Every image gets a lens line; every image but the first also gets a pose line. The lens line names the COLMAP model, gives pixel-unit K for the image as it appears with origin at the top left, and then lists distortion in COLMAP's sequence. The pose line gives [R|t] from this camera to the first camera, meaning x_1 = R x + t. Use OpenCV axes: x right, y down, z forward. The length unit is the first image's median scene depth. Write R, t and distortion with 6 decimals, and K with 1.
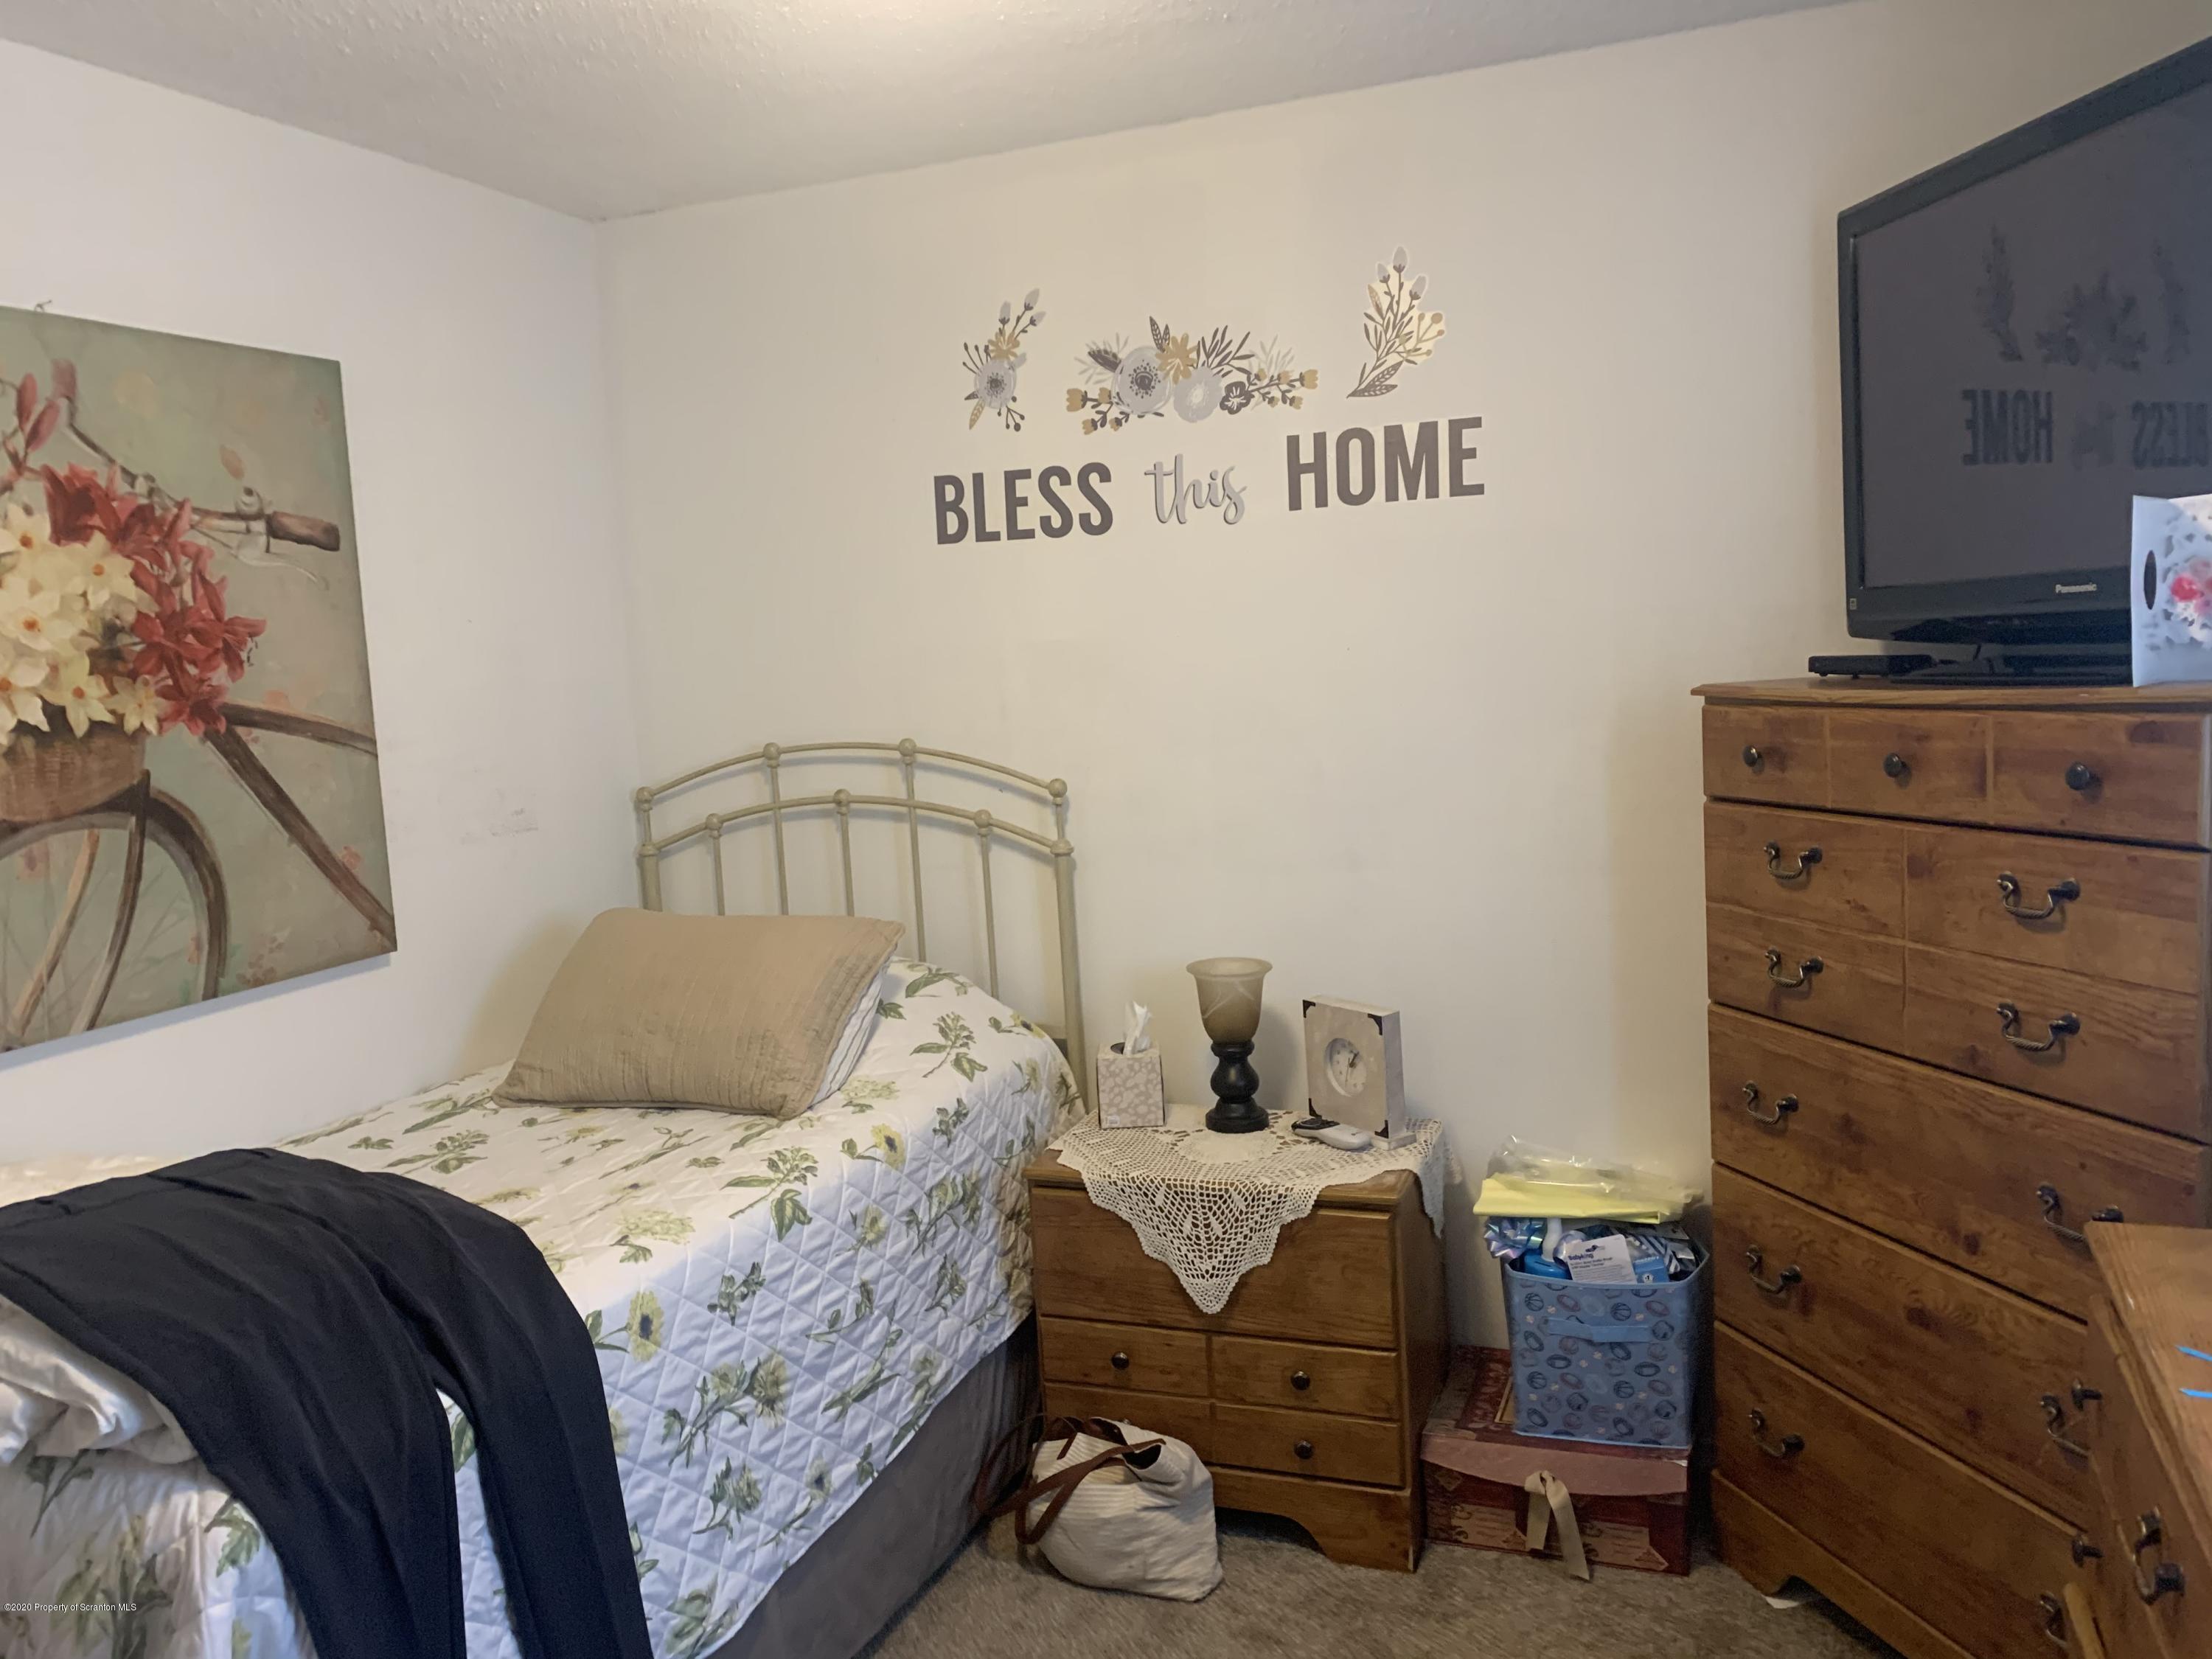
lens RADIAL K [[1685.2, 0, 1108.9], [0, 1685.2, 818.9], [0, 0, 1]] dist [0.047126, -0.047165]
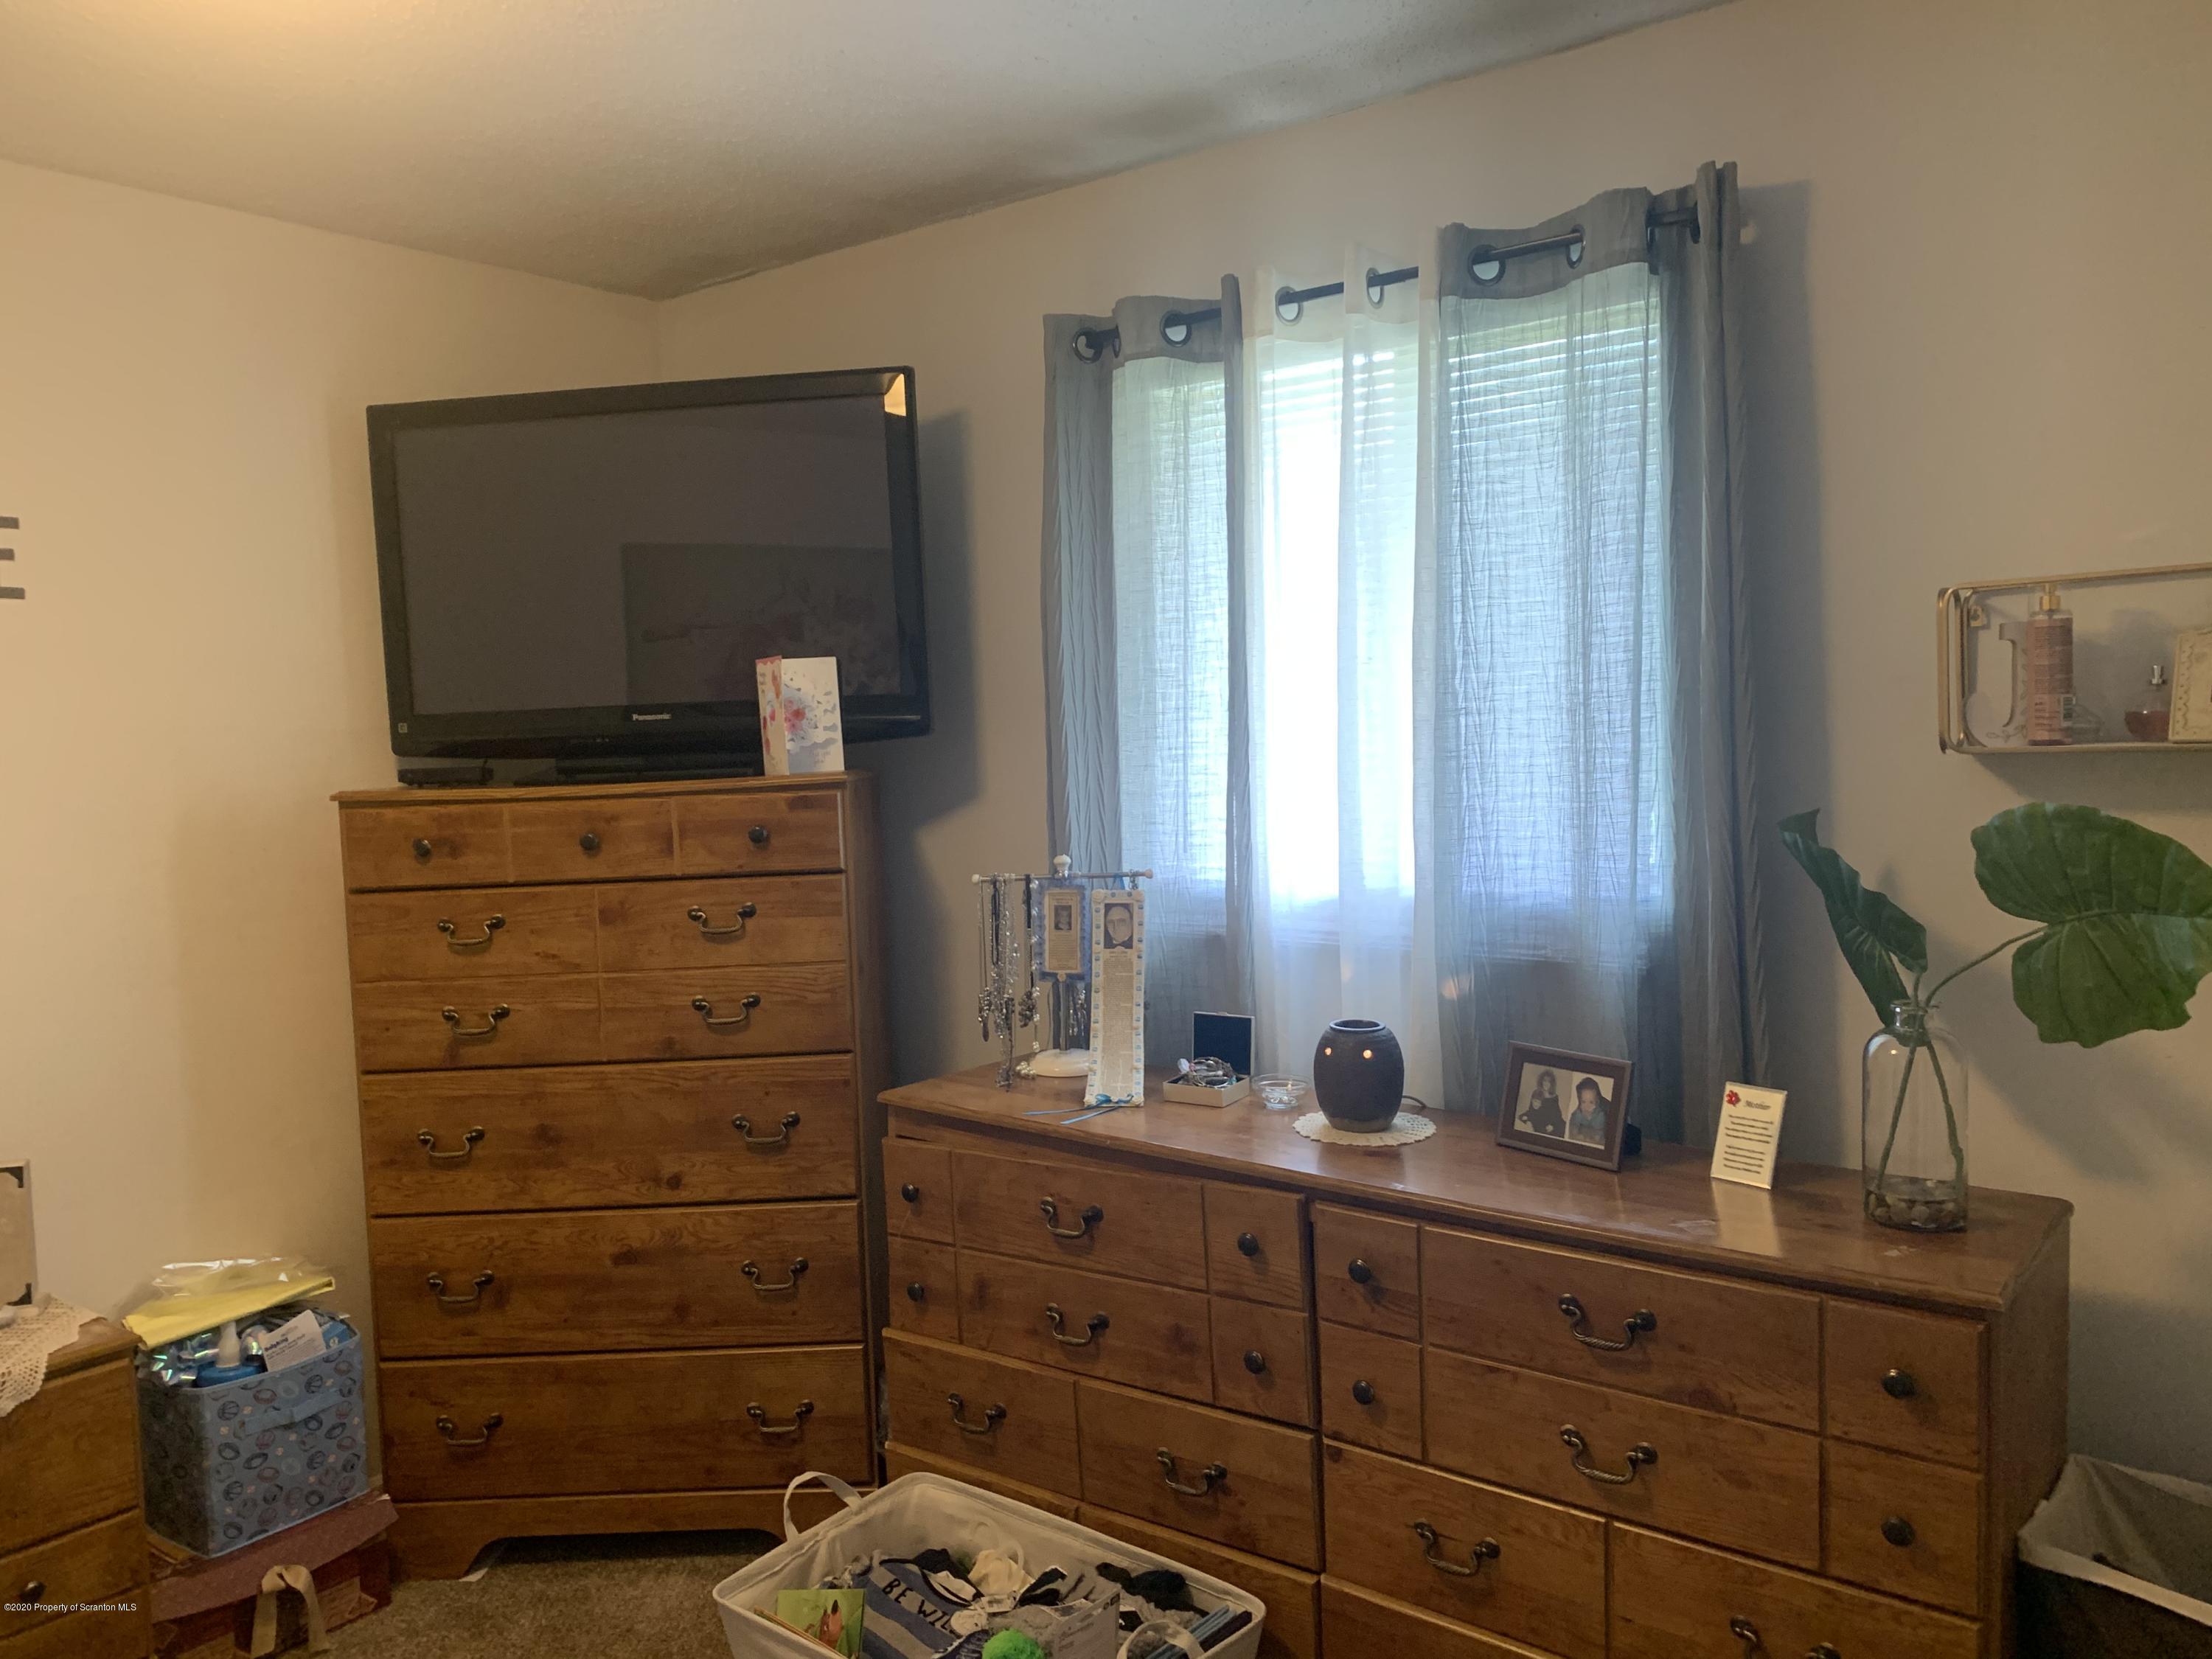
lens RADIAL K [[1685.2, 0, 1108.9], [0, 1685.2, 818.9], [0, 0, 1]] dist [0.047126, -0.047165]
pose [[0.300872, -0.007519, 0.953635, -0.630657], [0.115661, 0.992875, -0.028663, 0.033492], [-0.946625, 0.118922, 0.299598, 0.197904]]
